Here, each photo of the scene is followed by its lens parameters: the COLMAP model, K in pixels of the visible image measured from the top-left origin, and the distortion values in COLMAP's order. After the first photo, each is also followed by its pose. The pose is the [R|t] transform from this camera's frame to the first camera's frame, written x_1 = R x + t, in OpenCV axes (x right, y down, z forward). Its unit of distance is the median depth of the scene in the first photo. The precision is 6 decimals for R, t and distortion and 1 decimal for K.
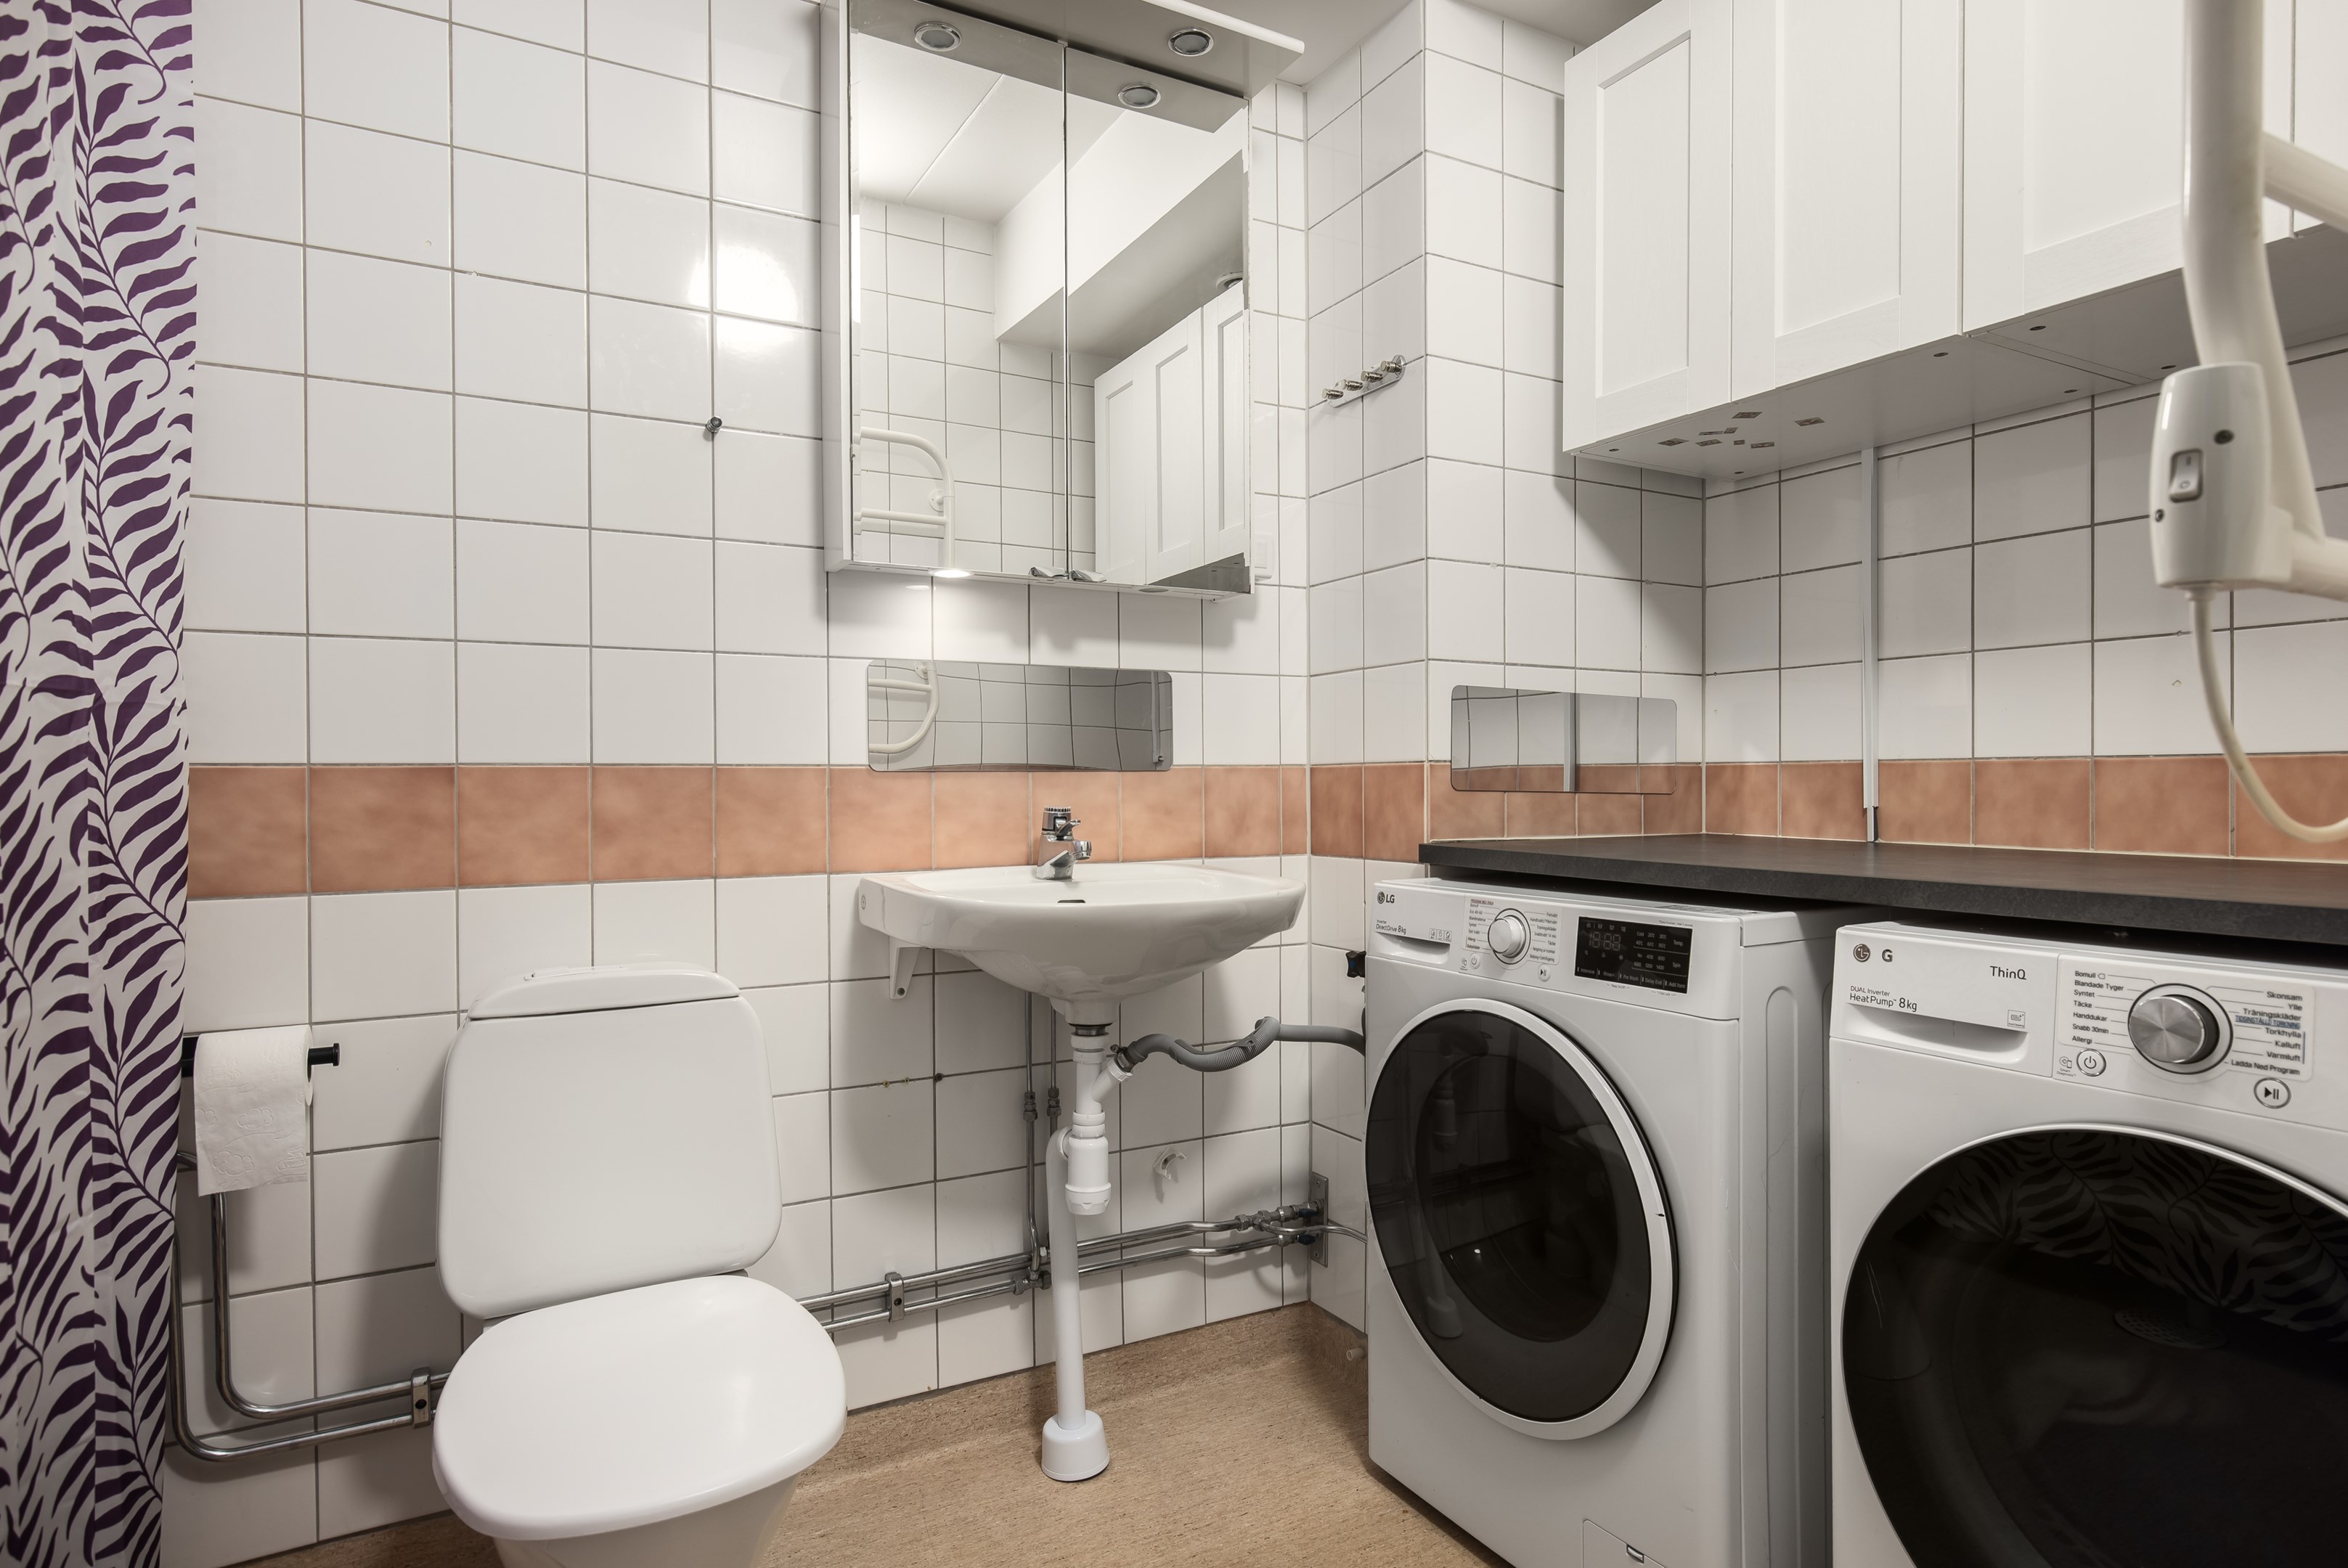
lens RADIAL K [[1315.9, 0, 1174.0], [0, 1315.9, 784.0], [0, 0, 1]] dist [0.003191, -0.001714]
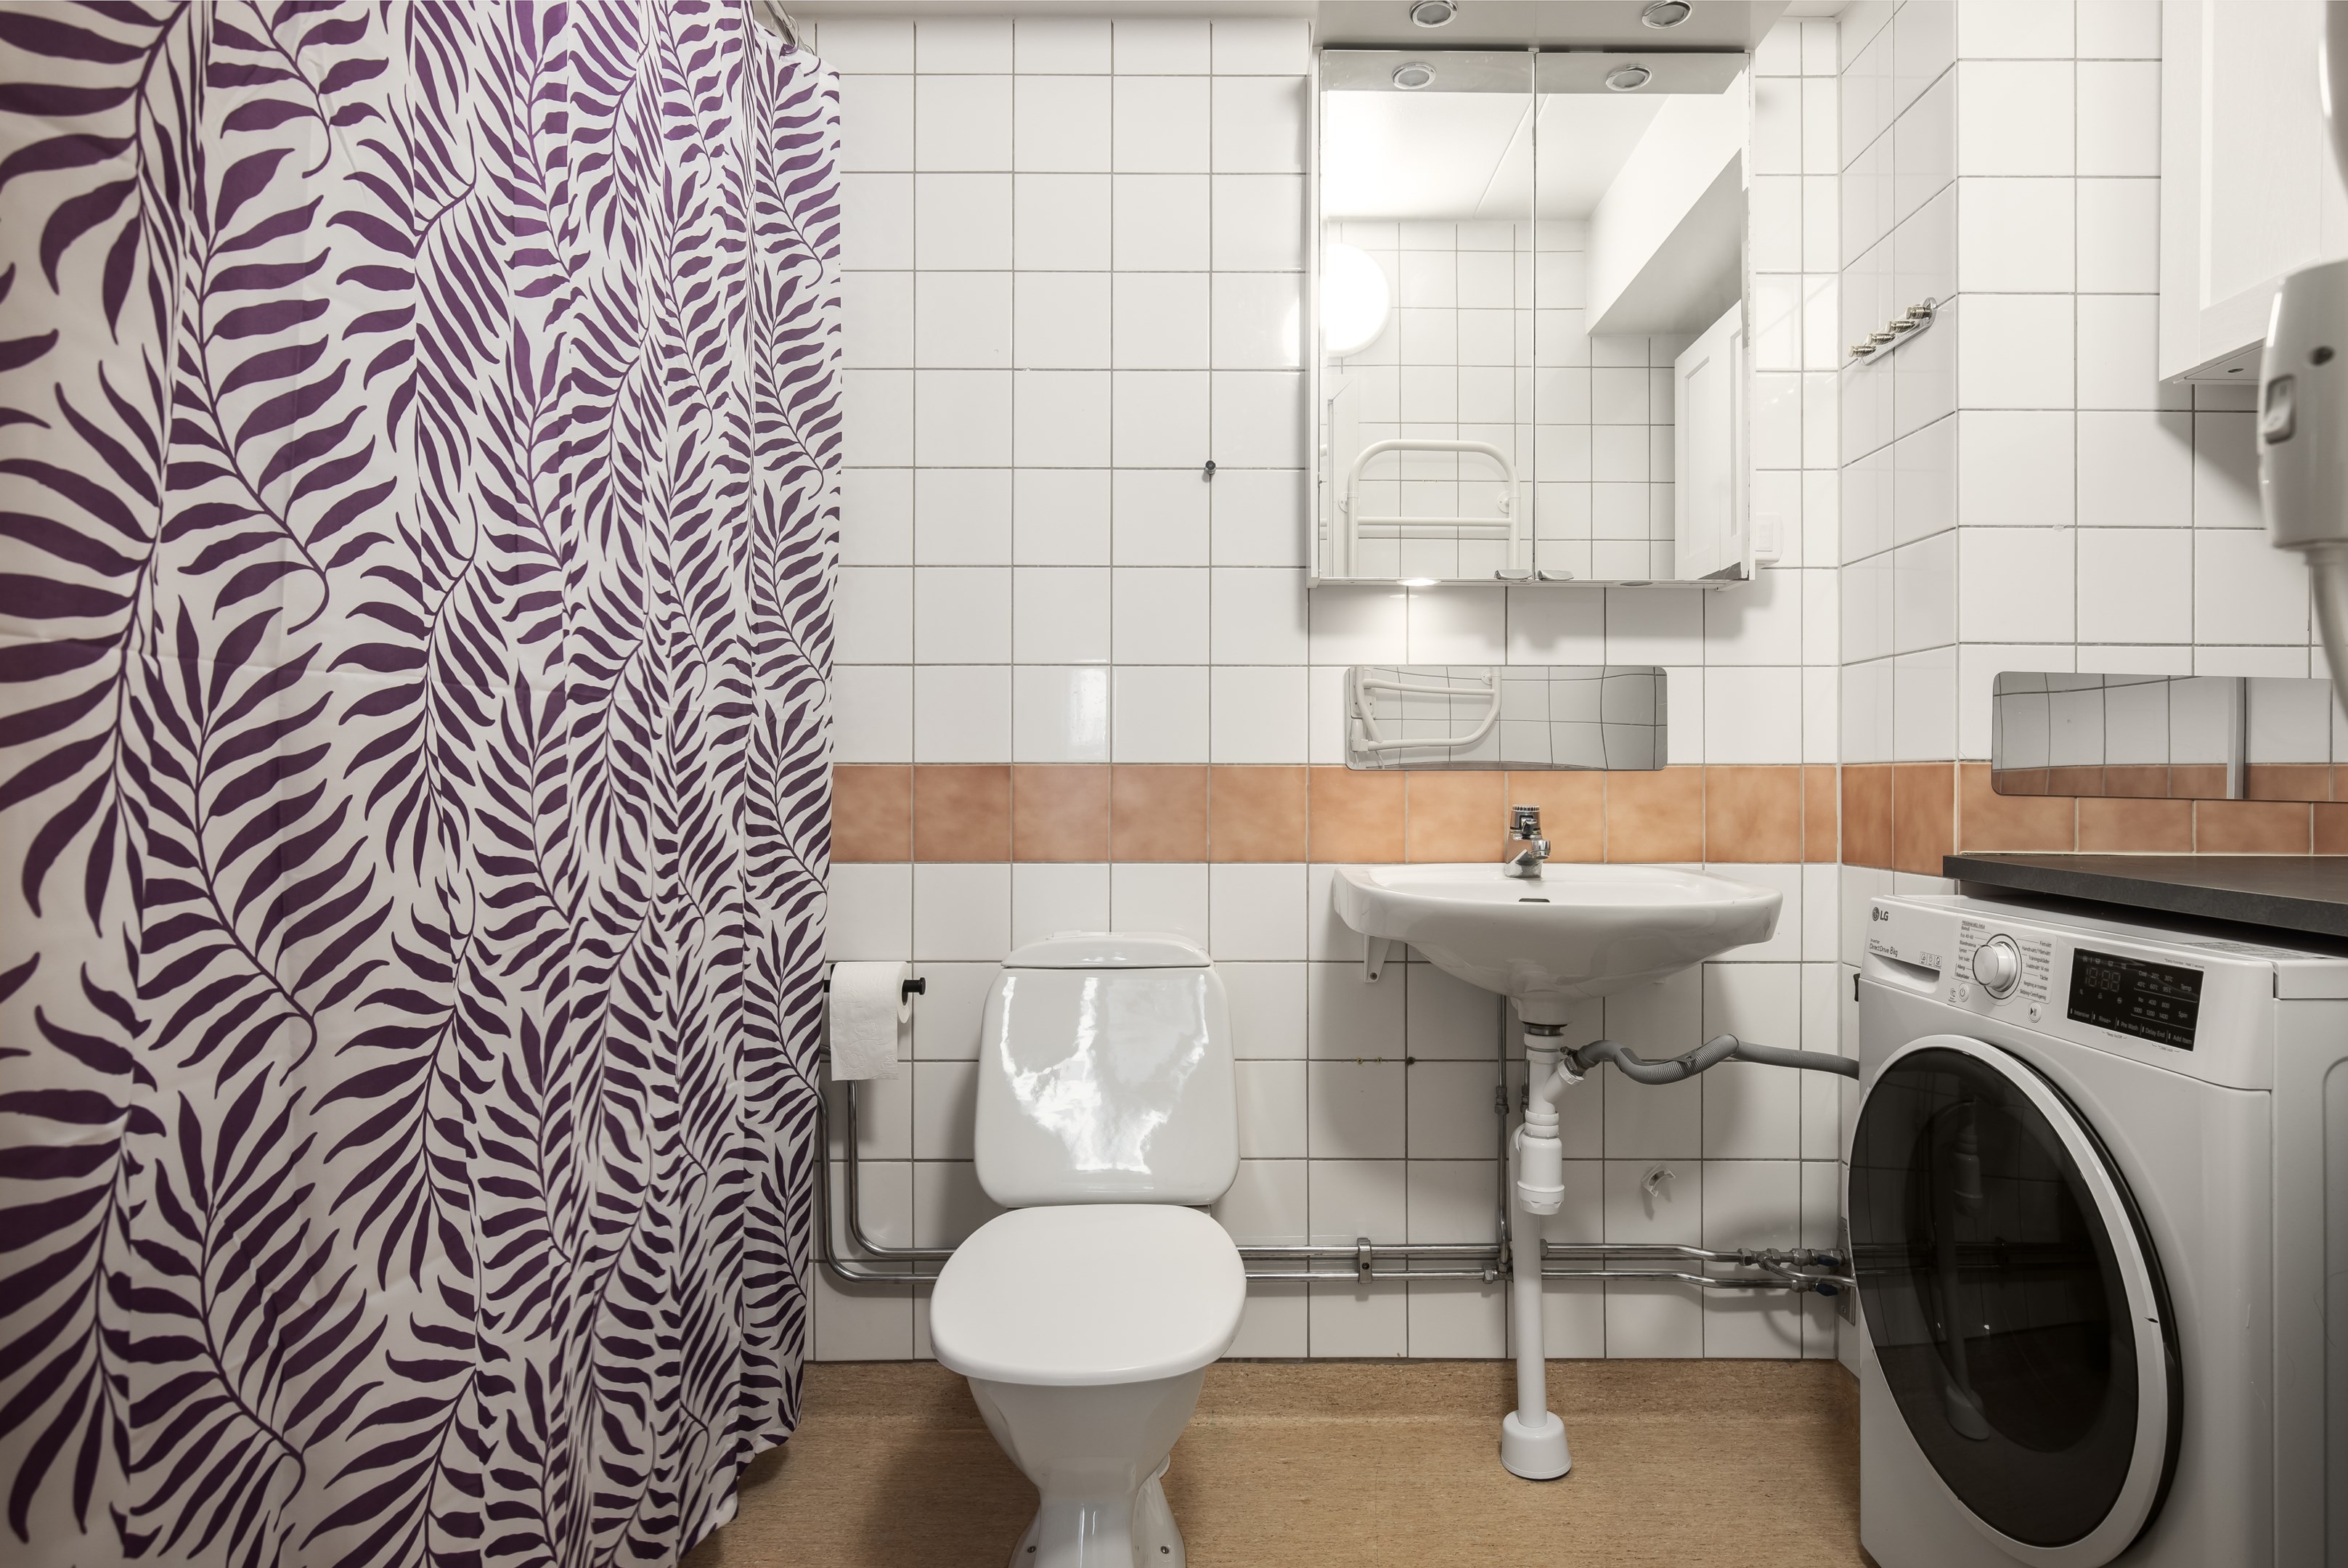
lens RADIAL K [[1303.2, 0, 1179.9], [0, 1303.2, 768.6], [0, 0, 1]] dist [-0.000662, 0.002173]
pose [[0.871056, 0.003274, -0.491173, 0.177360], [-0.007272, 0.999954, -0.006232, -0.003034], [0.491130, 0.009000, 0.871040, 0.000513]]
